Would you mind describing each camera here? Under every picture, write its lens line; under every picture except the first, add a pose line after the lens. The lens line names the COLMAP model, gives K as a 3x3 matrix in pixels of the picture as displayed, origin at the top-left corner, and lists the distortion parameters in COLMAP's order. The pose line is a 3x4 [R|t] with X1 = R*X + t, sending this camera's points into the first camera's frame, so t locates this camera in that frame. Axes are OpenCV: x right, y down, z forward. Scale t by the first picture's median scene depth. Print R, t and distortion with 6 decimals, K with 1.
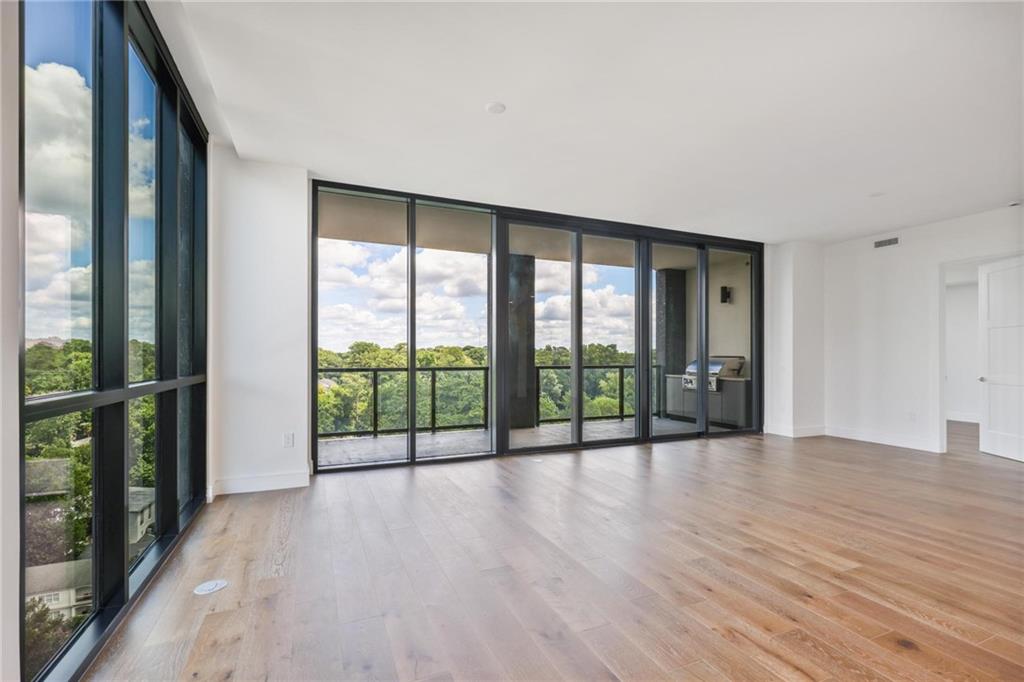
lens RADIAL K [[465.4, 0, 512.0], [0, 465.4, 341.0], [0, 0, 1]] dist [0.000159, 0.000946]
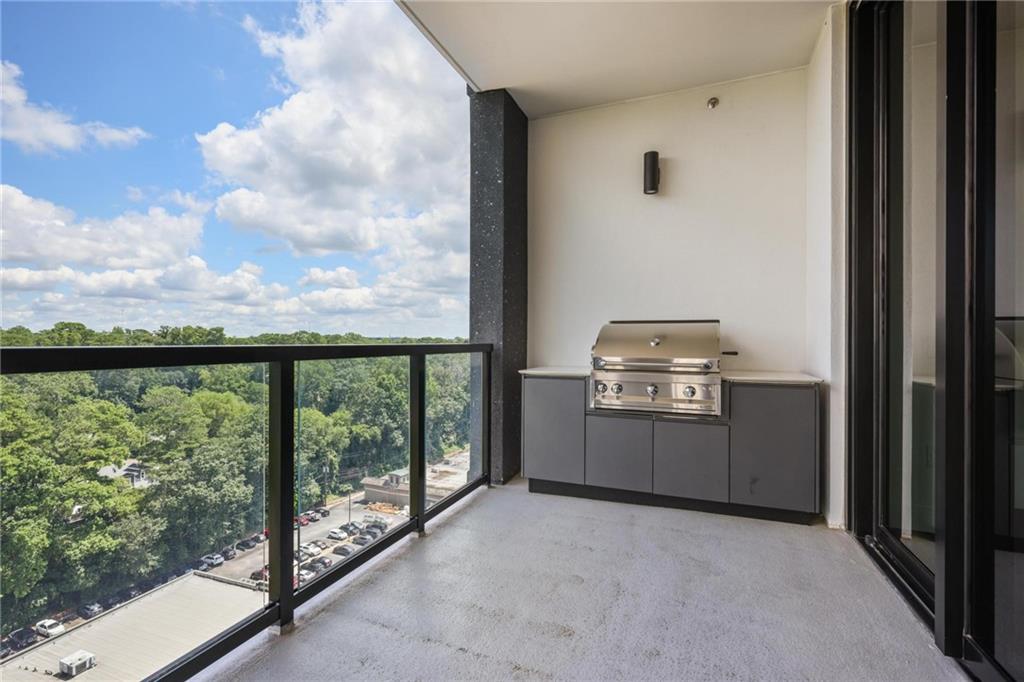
lens RADIAL K [[465.4, 0, 512.0], [0, 465.4, 341.0], [0, 0, 1]] dist [0.000159, 0.000946]
pose [[0.710651, -0.000580, 0.703545, 0.071694], [-0.021396, 0.999519, 0.022436, 0.043998], [-0.703220, -0.030997, 0.710297, 0.780570]]
